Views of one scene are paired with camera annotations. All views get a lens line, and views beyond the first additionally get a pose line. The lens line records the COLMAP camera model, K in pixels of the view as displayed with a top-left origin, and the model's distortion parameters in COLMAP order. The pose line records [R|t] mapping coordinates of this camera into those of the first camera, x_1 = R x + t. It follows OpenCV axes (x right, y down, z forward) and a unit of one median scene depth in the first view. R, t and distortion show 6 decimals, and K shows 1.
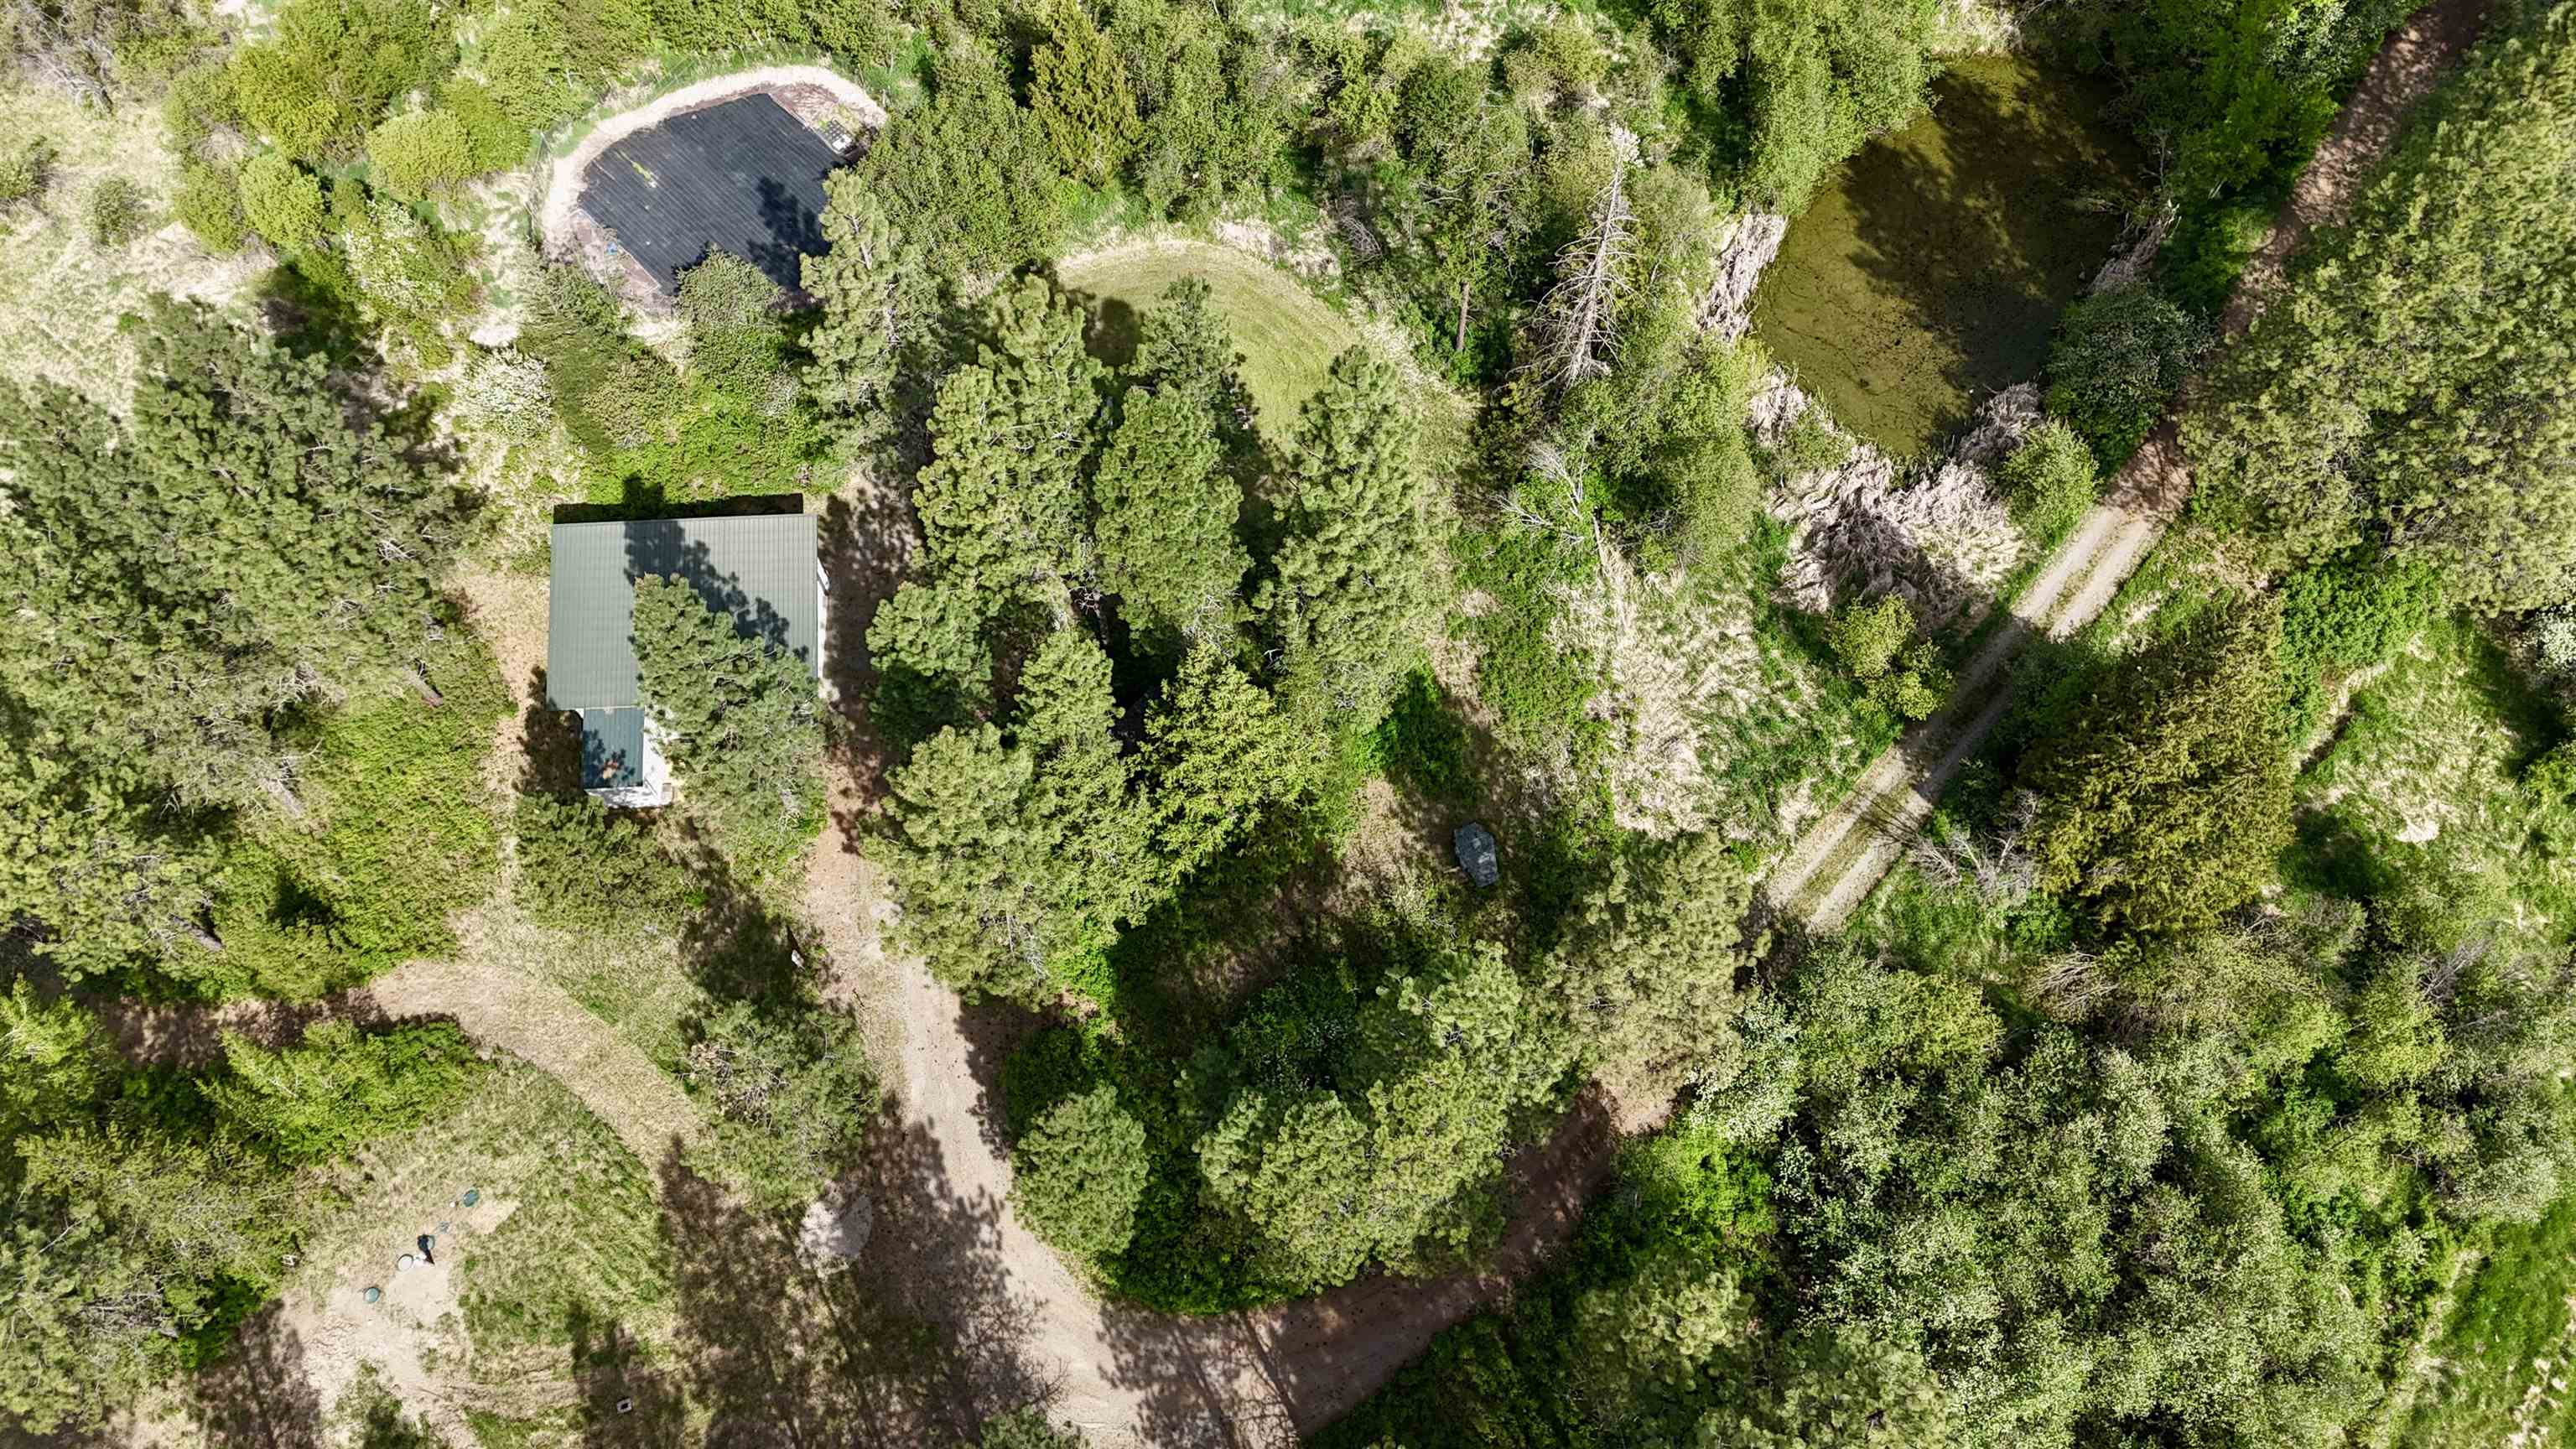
lens RADIAL K [[1925.7, 0, 1299.1], [0, 1925.7, 724.4], [0, 0, 1]] dist [0.120563, -0.134350]
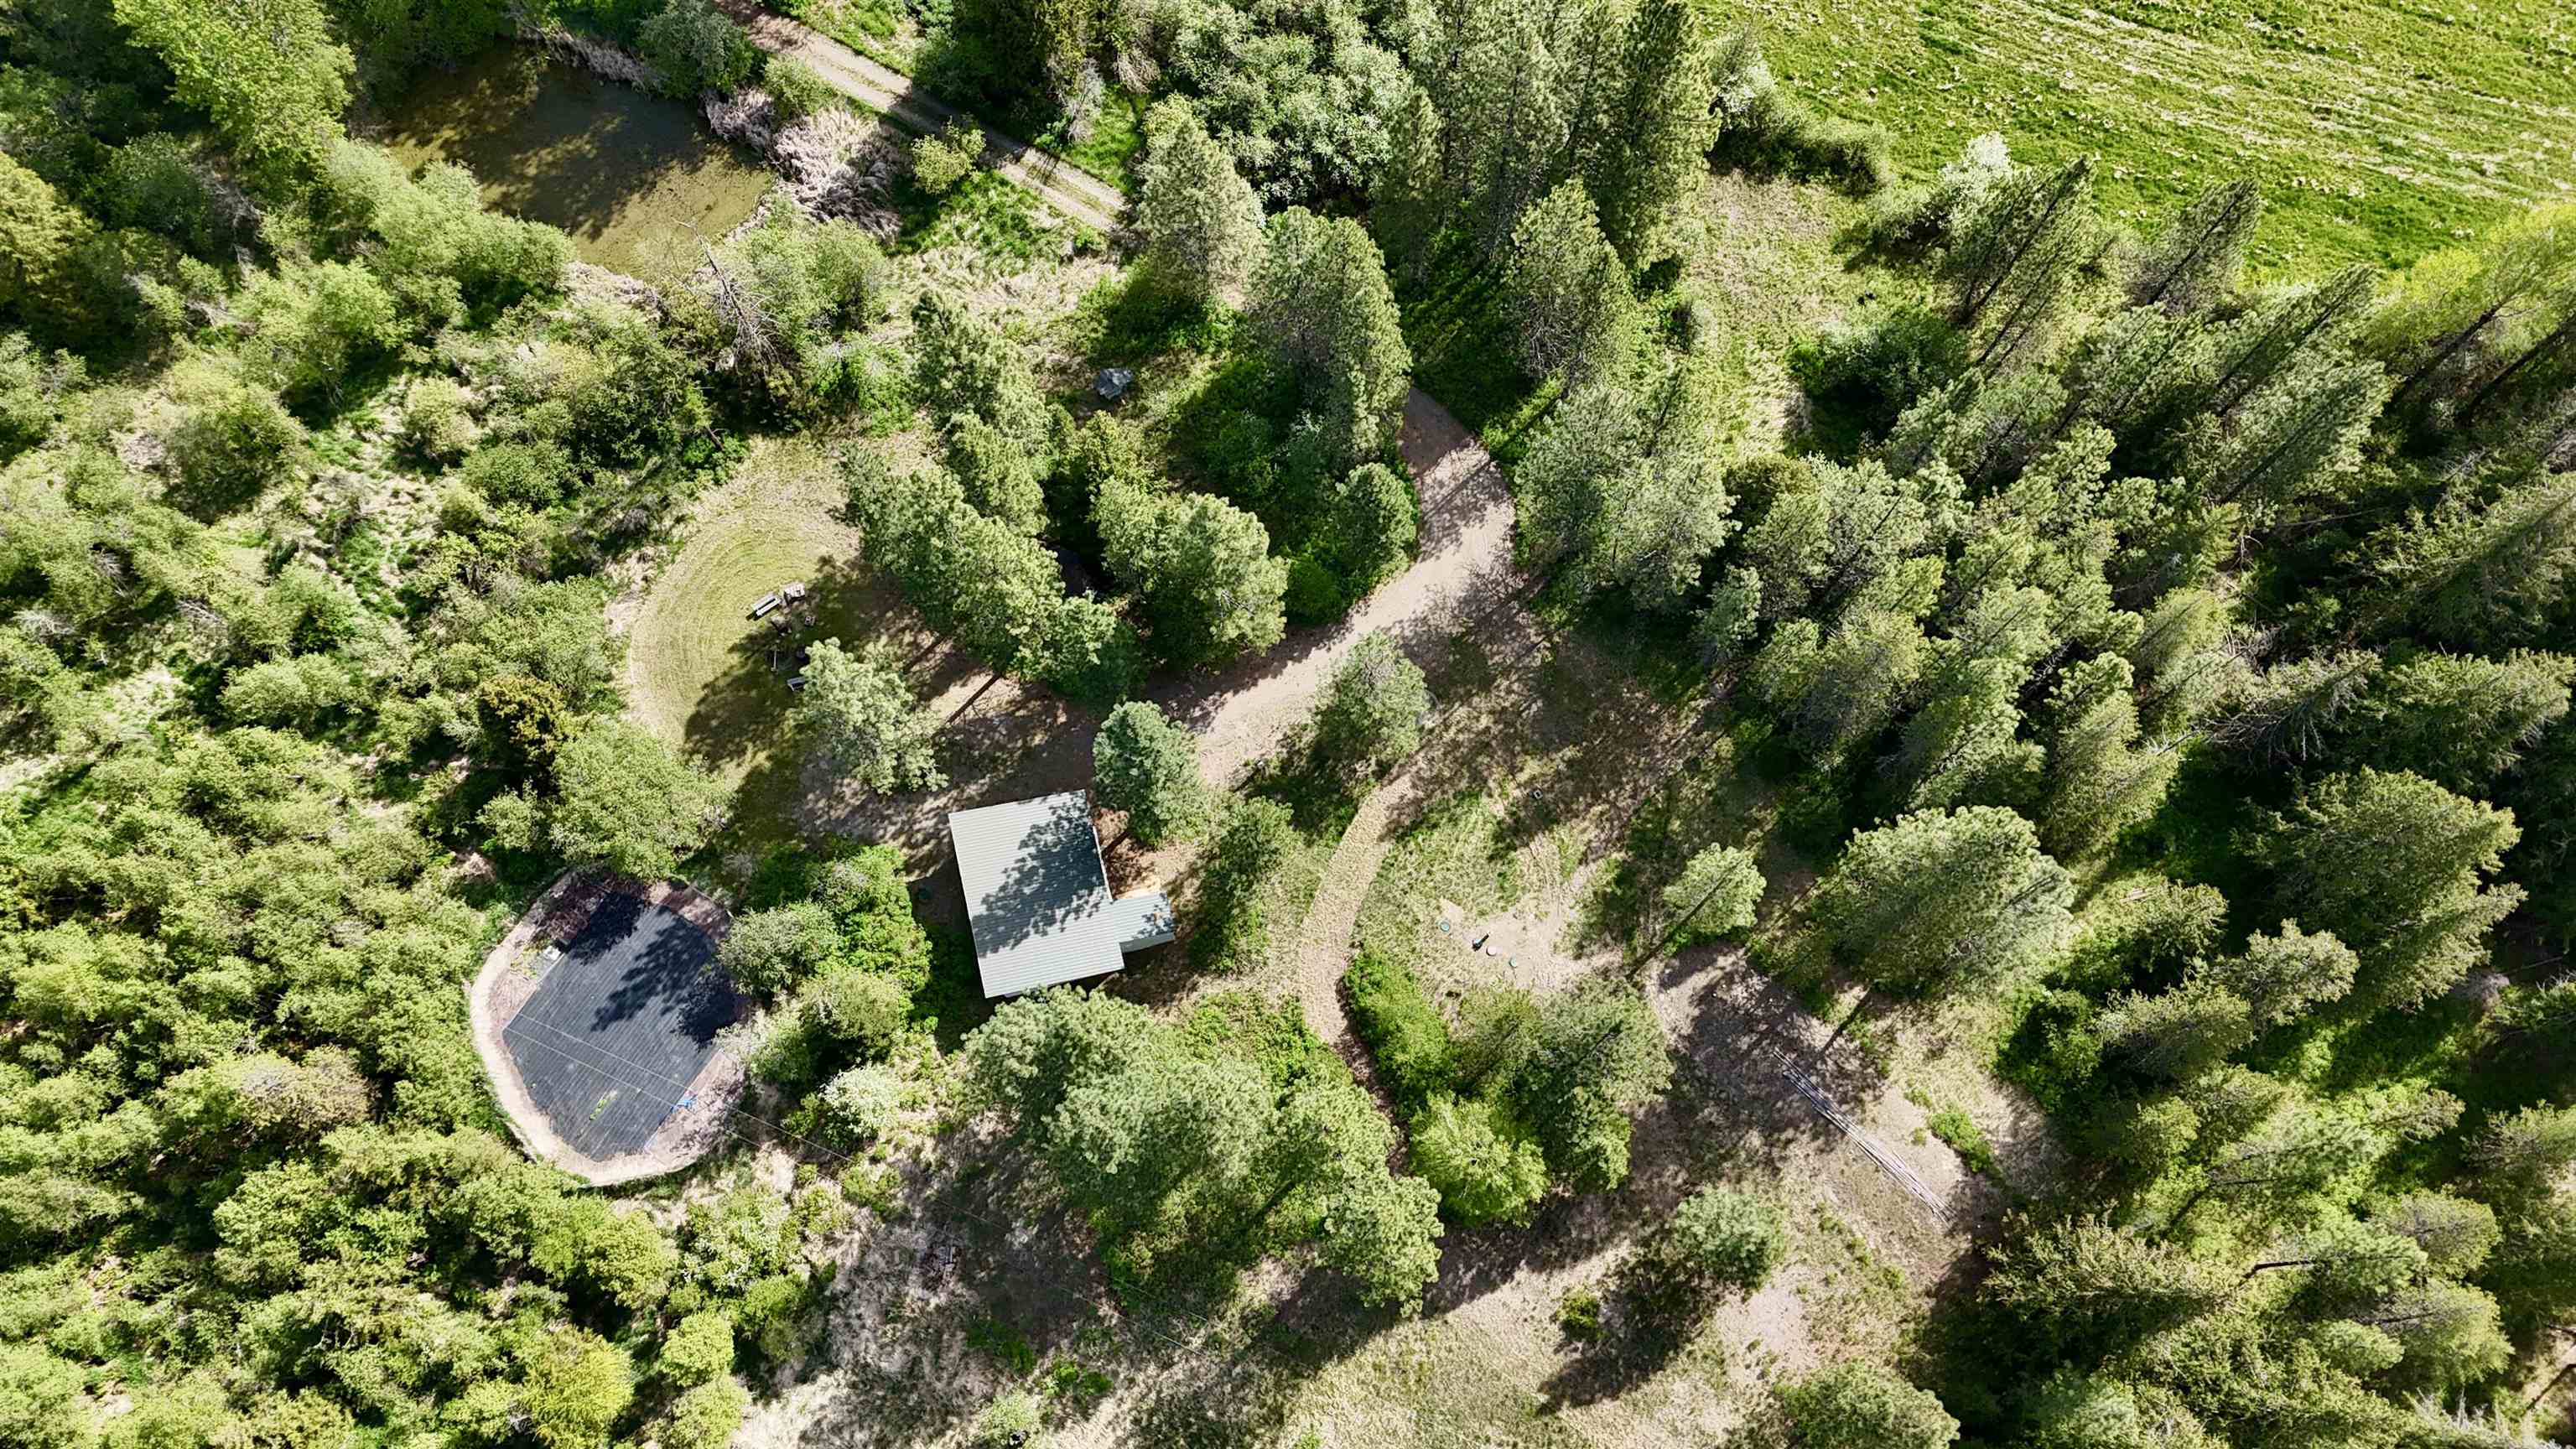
lens RADIAL K [[1925.7, 0, 1299.1], [0, 1925.7, 724.4], [0, 0, 1]] dist [0.120563, -0.134350]
pose [[-0.211445, -0.923631, 0.319683, -0.681245], [0.872969, -0.031370, 0.486767, -0.560027], [-0.439564, 0.381998, 0.812934, -0.245721]]
